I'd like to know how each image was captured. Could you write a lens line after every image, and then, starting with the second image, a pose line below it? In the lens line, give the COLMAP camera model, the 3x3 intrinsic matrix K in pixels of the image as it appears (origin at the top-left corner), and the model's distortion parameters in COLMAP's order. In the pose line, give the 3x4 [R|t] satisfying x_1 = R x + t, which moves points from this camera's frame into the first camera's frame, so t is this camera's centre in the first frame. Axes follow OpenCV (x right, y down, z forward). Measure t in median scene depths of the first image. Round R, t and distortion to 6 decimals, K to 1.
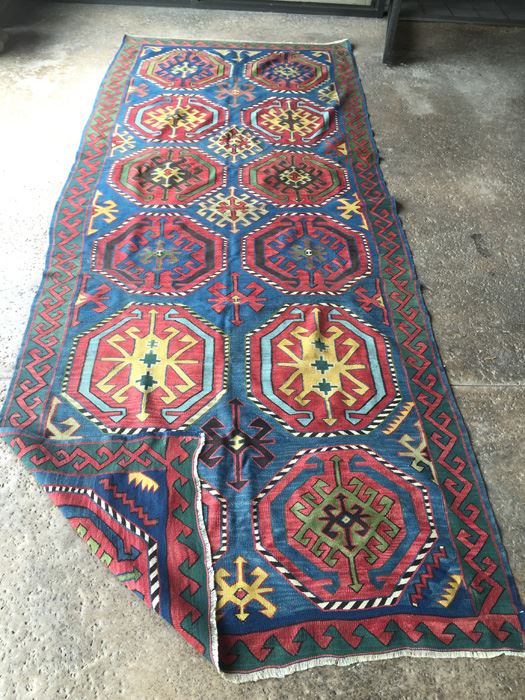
lens RADIAL K [[601.1, 0, 264.8], [0, 601.1, 344.1], [0, 0, 1]] dist [0.098403, -0.139080]
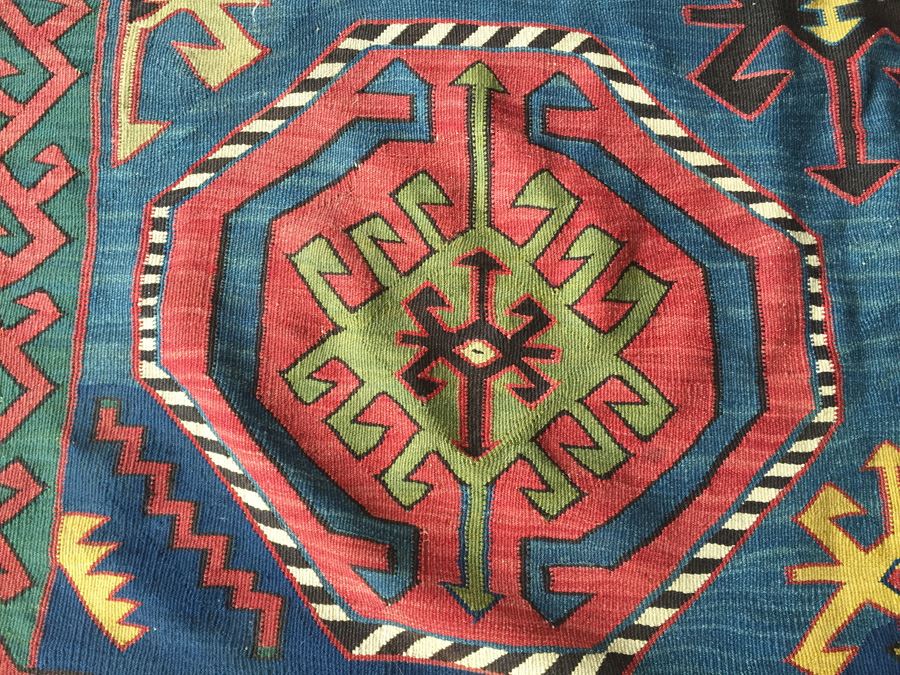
lens RADIAL K [[772.9, 0, 451.9], [0, 772.9, 325.4], [0, 0, 1]] dist [0.098403, -0.139080]
pose [[0.999088, 0.016536, -0.039372, -0.166459], [0.005977, 0.858759, 0.512345, 0.084131], [0.042283, -0.512113, 0.857877, 0.516424]]
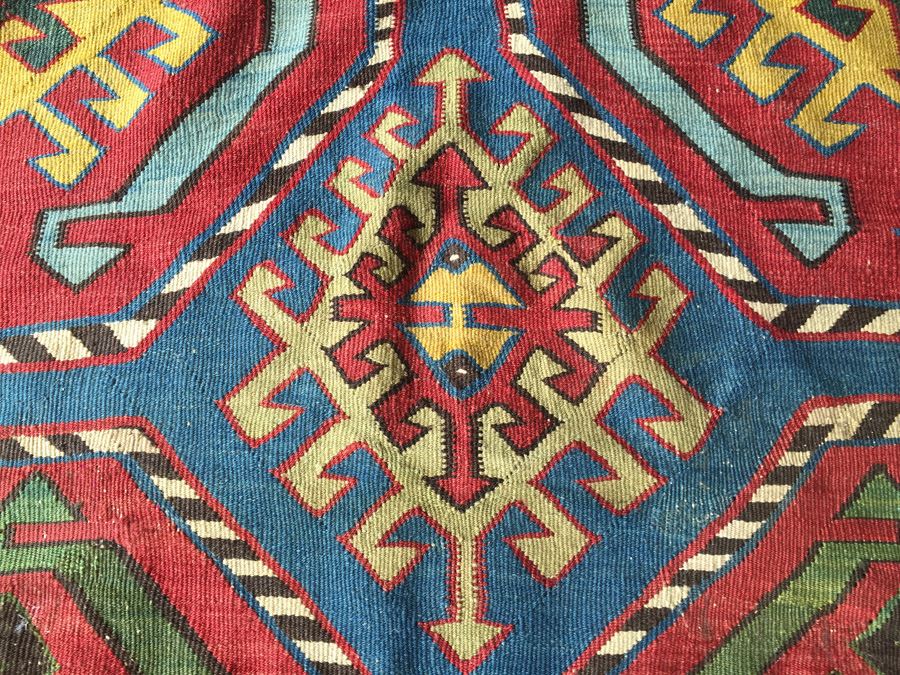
lens RADIAL K [[772.9, 0, 449.2], [0, 772.9, 341.9], [0, 0, 1]] dist [0.098403, -0.139080]
pose [[0.999226, -0.007195, -0.038677, -0.063138], [0.025364, 0.869331, 0.493579, -0.549127], [0.030072, -0.494177, 0.868841, 1.179155]]
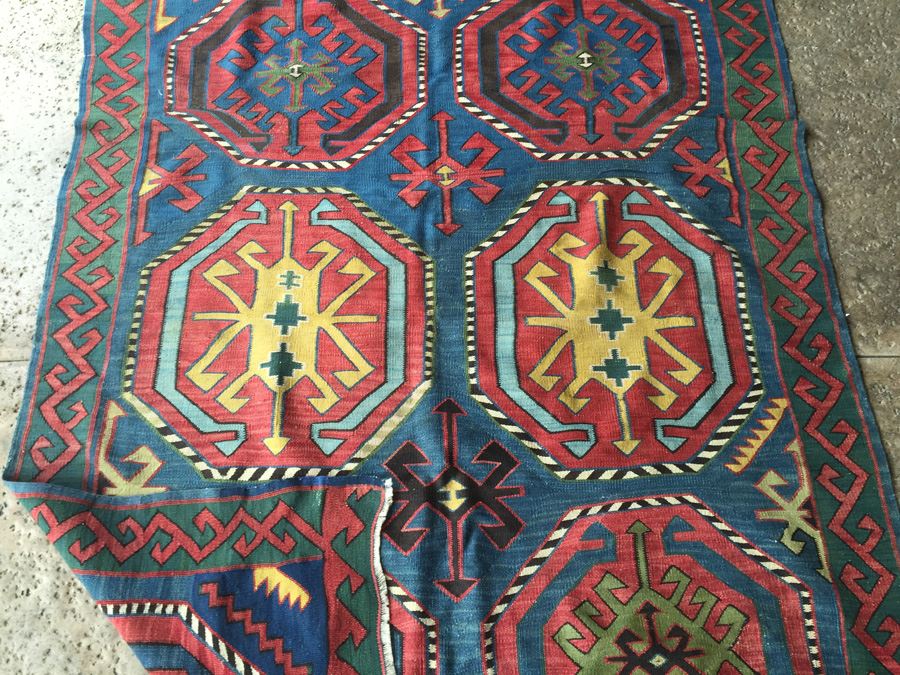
lens RADIAL K [[772.9, 0, 452.2], [0, 772.9, 336.7], [0, 0, 1]] dist [0.098403, -0.139080]
pose [[0.999221, -0.001542, -0.039433, -0.016007], [0.014078, 0.947417, 0.319691, -0.159832], [0.036866, -0.319997, 0.946701, 0.326030]]
